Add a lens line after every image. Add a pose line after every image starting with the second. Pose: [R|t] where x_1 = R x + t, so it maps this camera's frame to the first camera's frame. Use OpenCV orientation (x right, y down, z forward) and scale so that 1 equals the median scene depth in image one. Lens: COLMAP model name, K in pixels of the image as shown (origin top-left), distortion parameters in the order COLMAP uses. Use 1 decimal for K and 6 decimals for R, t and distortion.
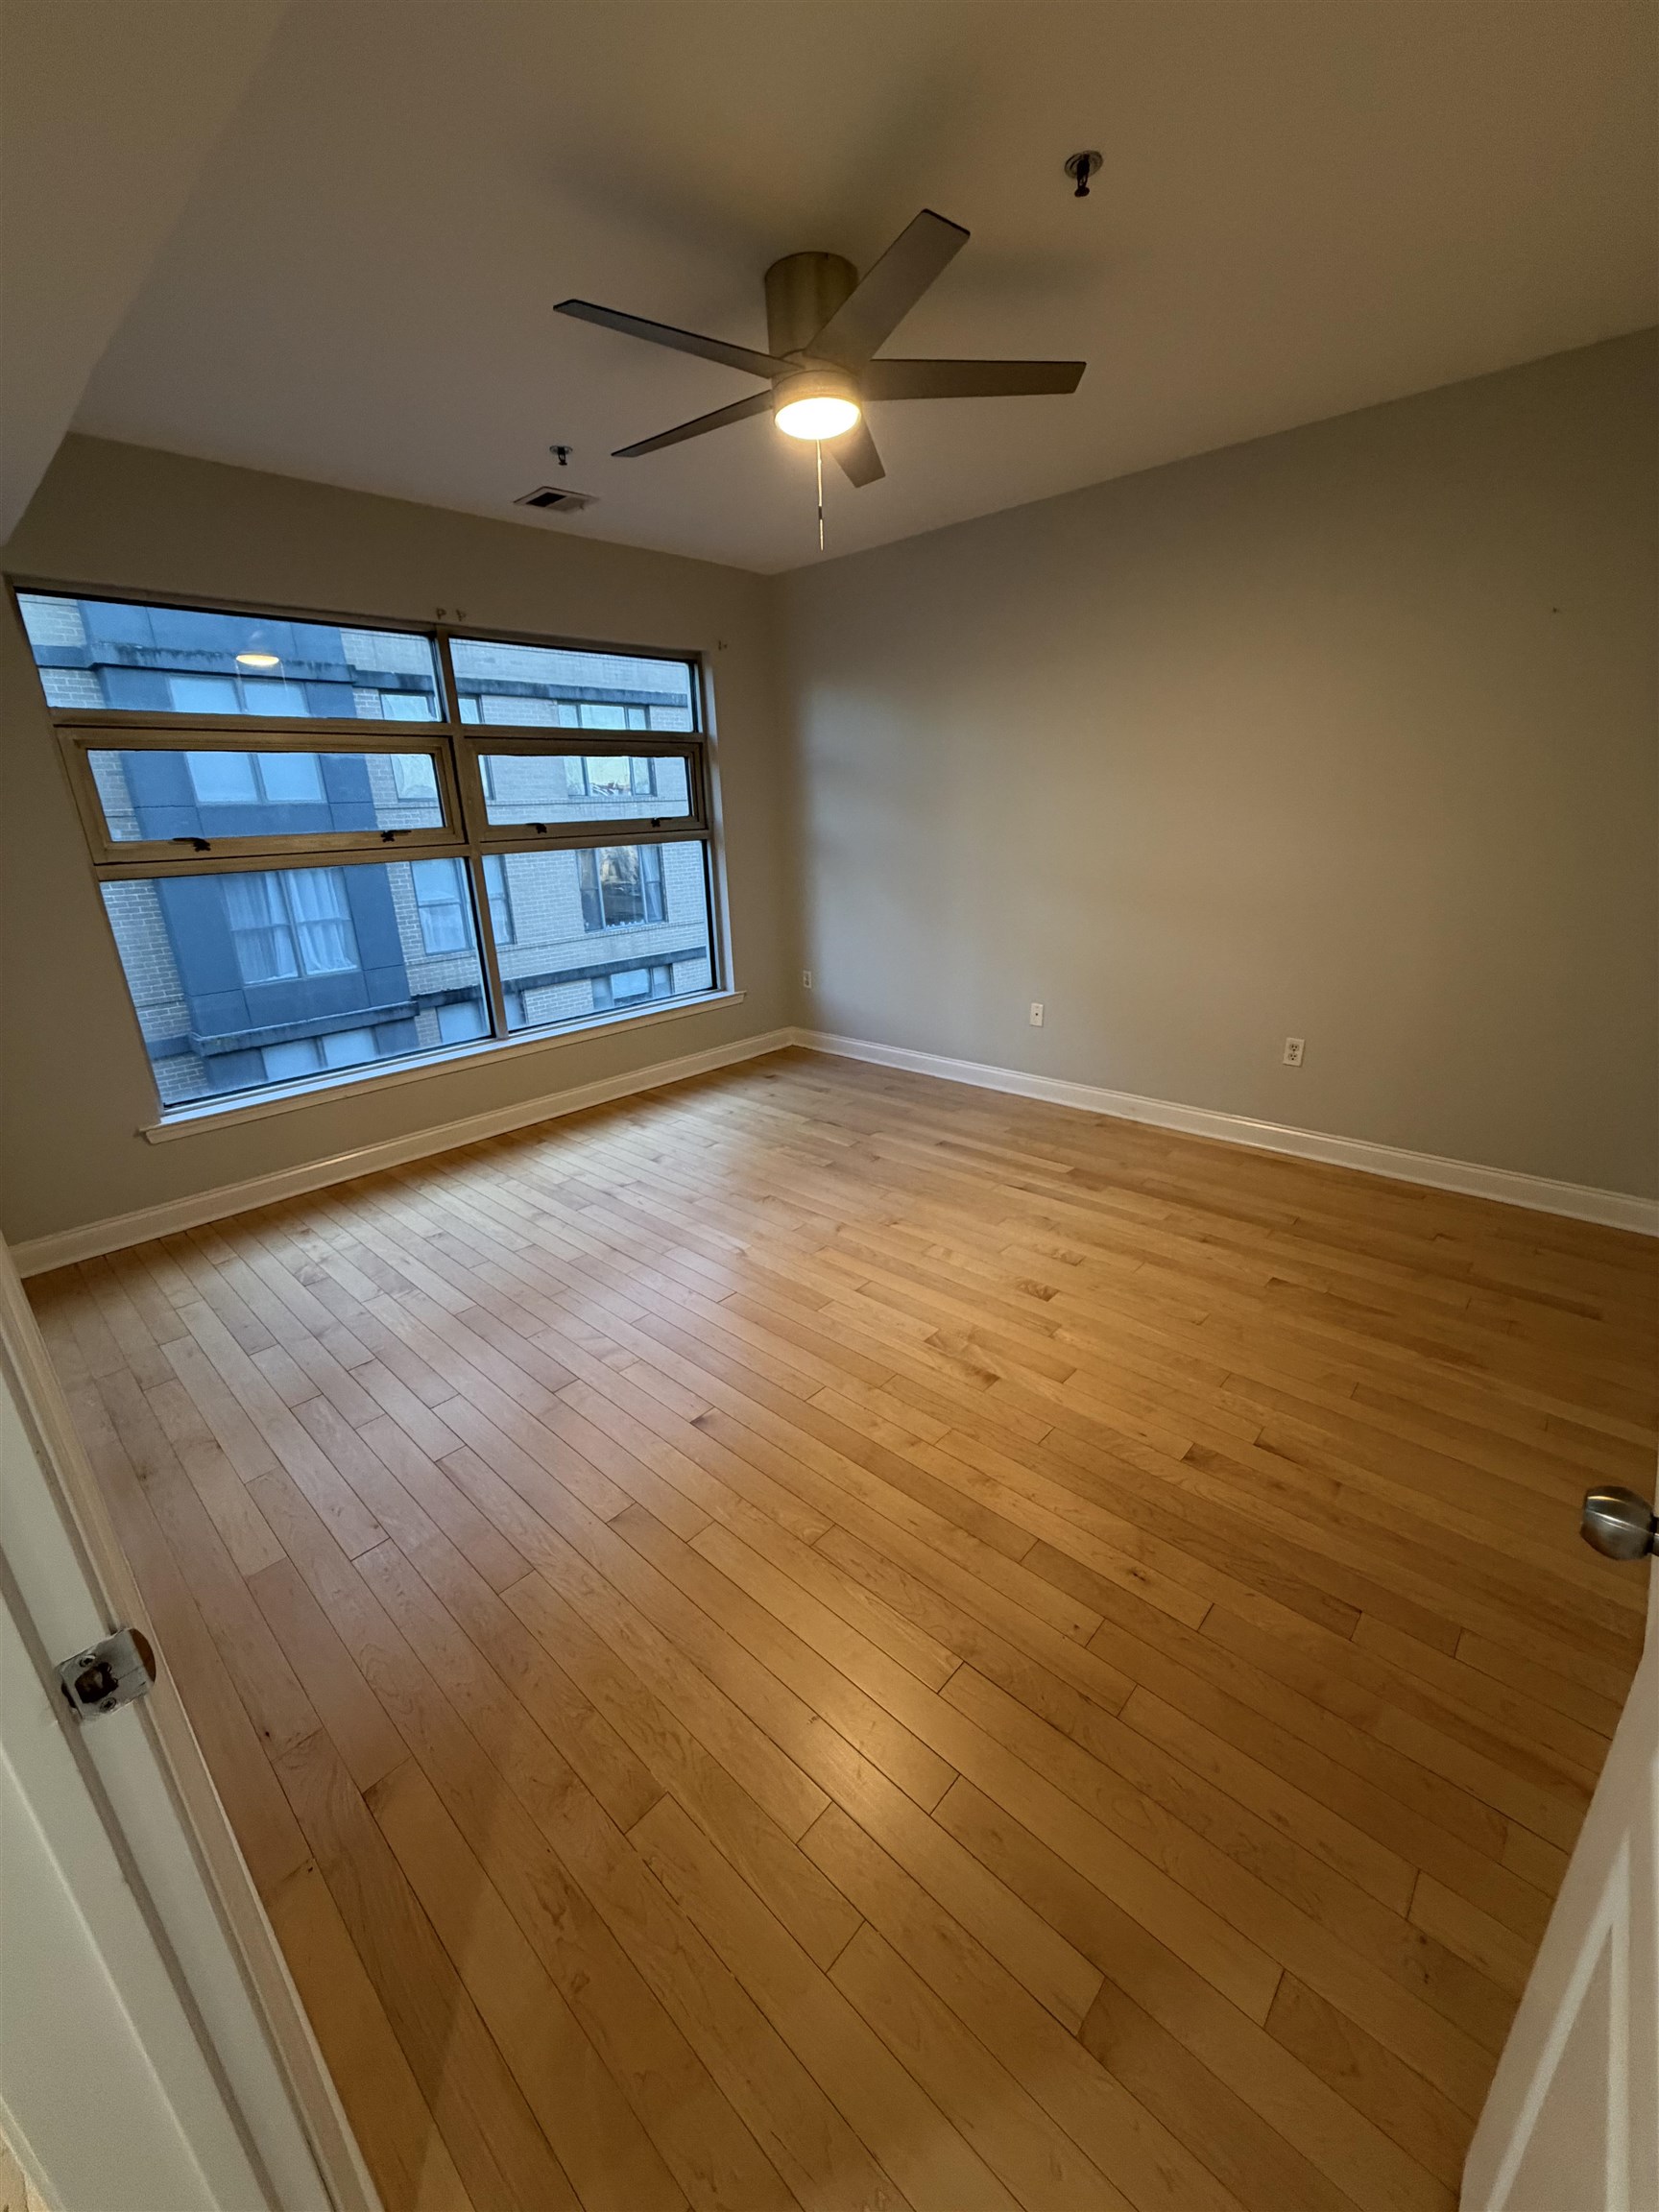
lens RADIAL K [[882.8, 0, 827.7], [0, 882.8, 1093.4], [0, 0, 1]] dist [0.002000, 0.000298]
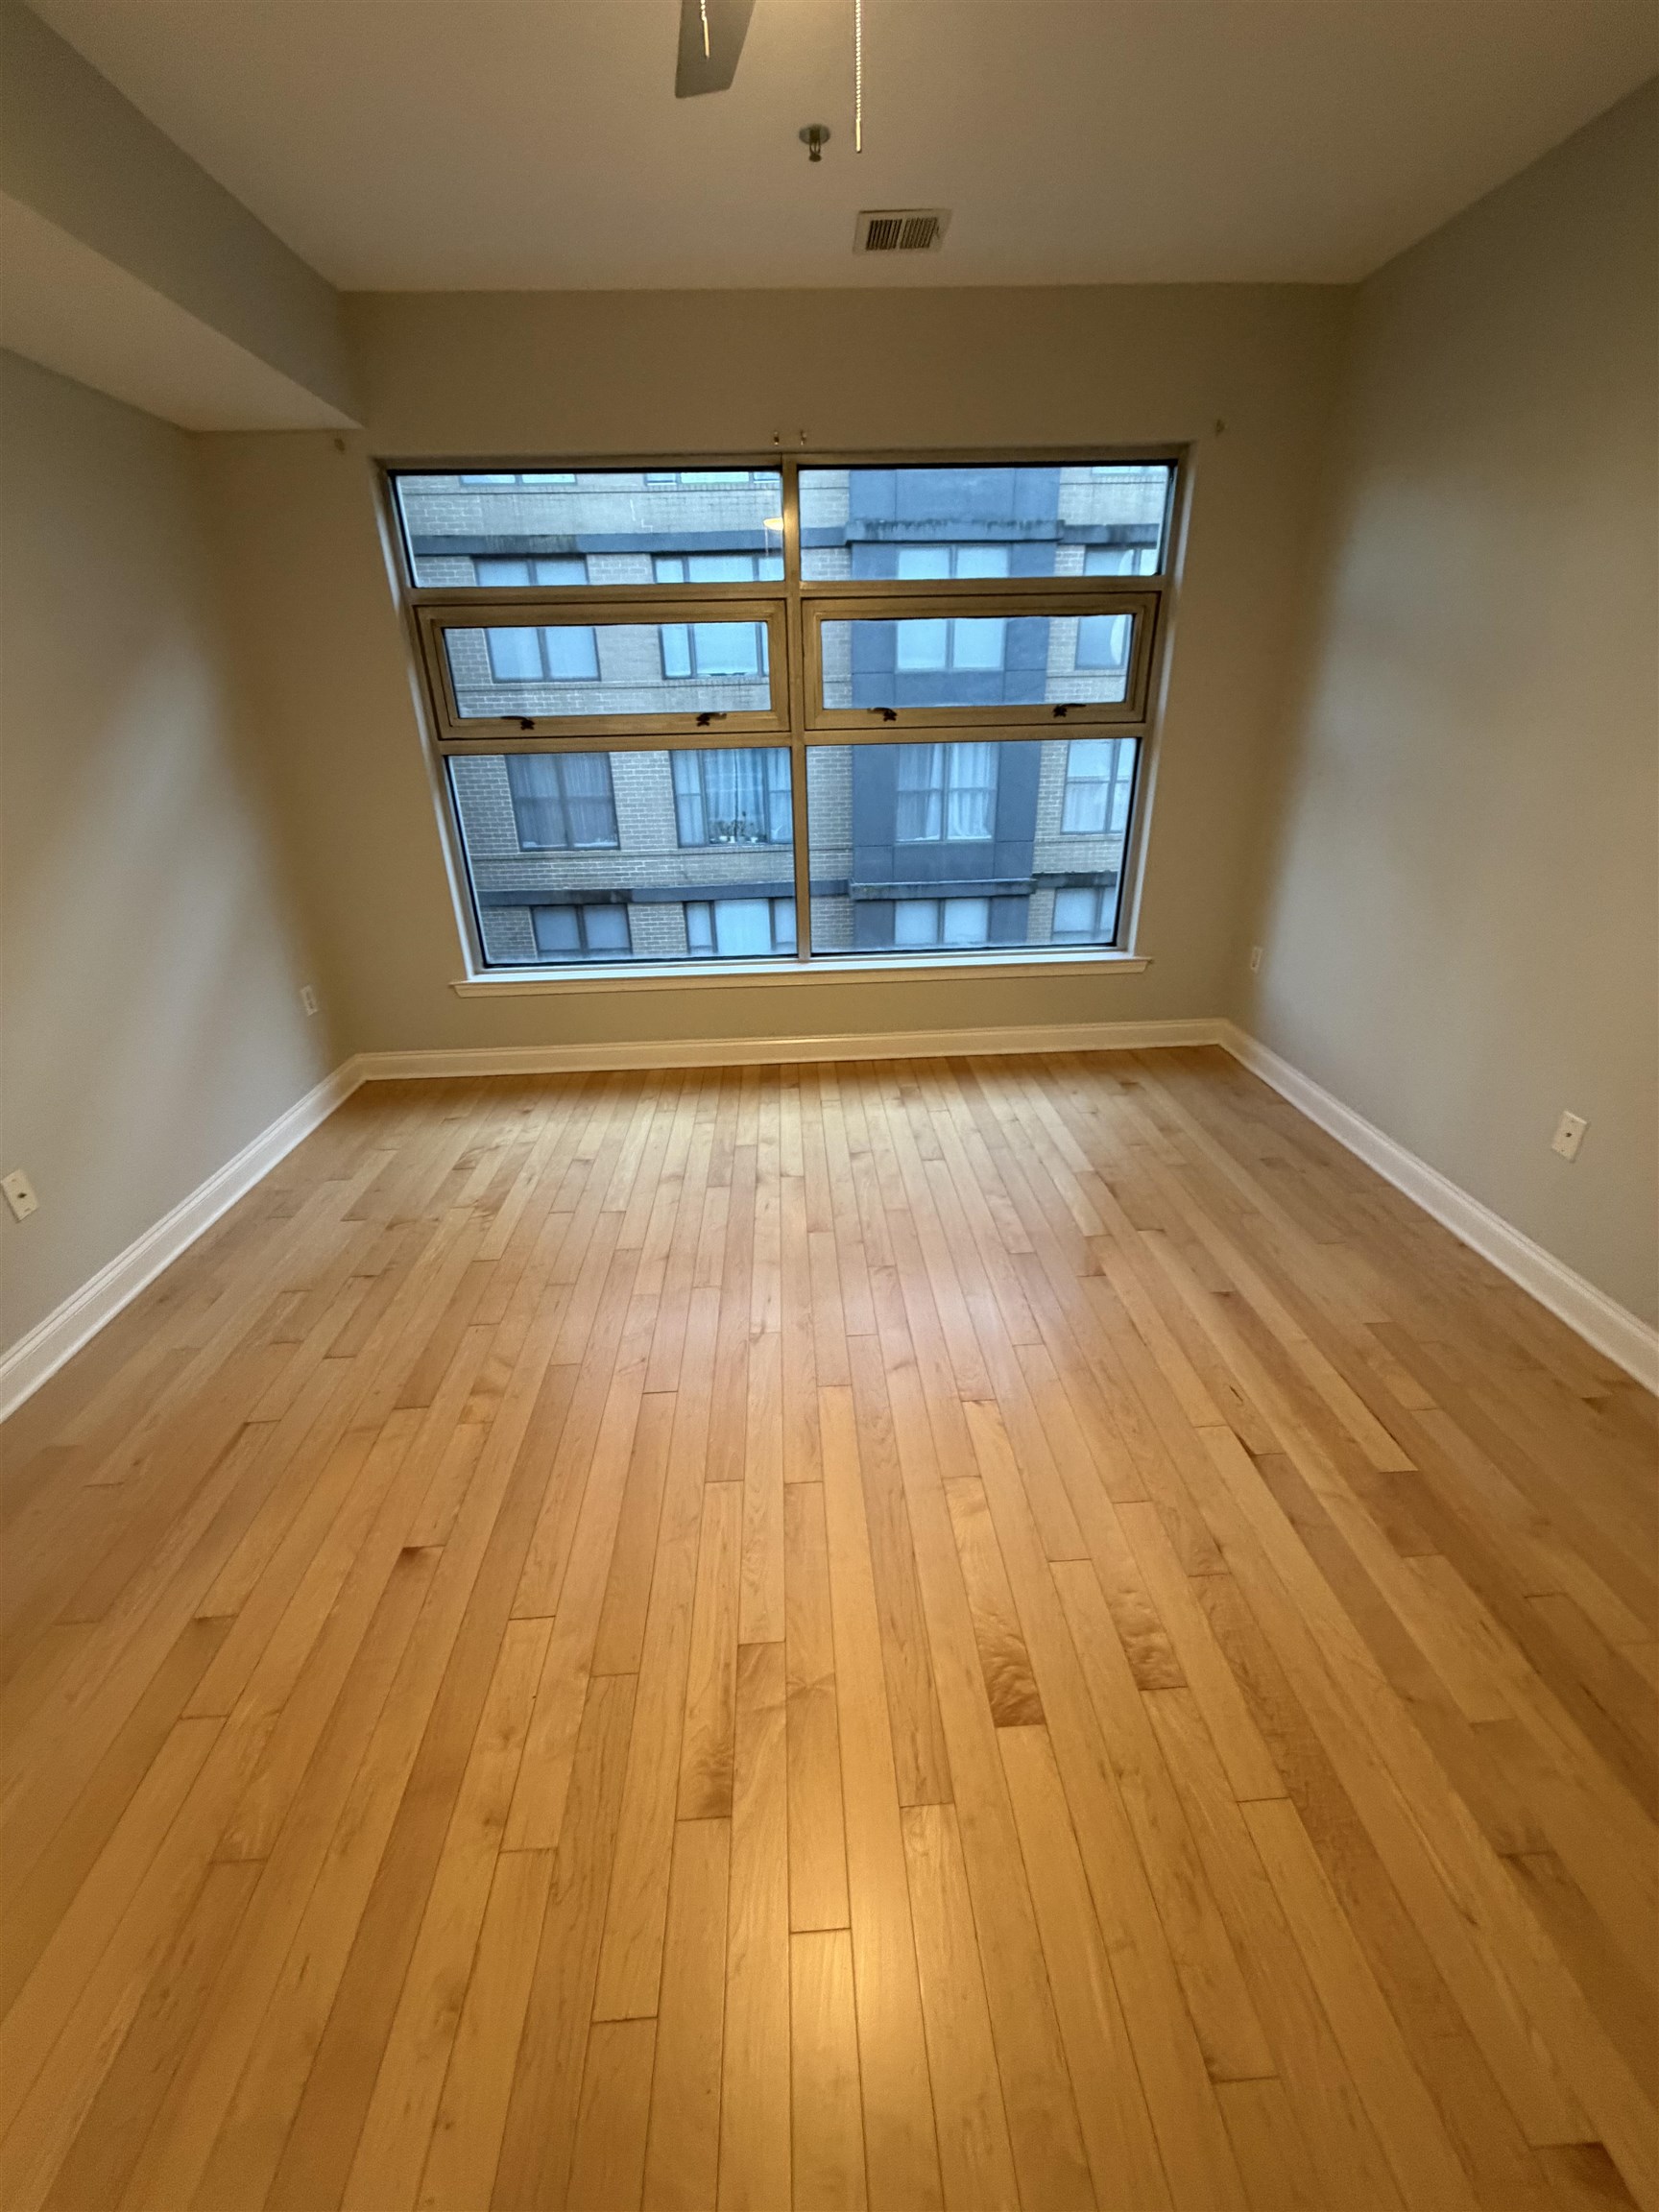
lens RADIAL K [[882.8, 0, 827.7], [0, 882.8, 1093.4], [0, 0, 1]] dist [0.002000, 0.000298]
pose [[0.722352, 0.304396, -0.620927, 0.220876], [-0.220734, 0.952432, 0.210119, -0.116285], [0.655350, -0.014720, 0.755182, 0.316412]]
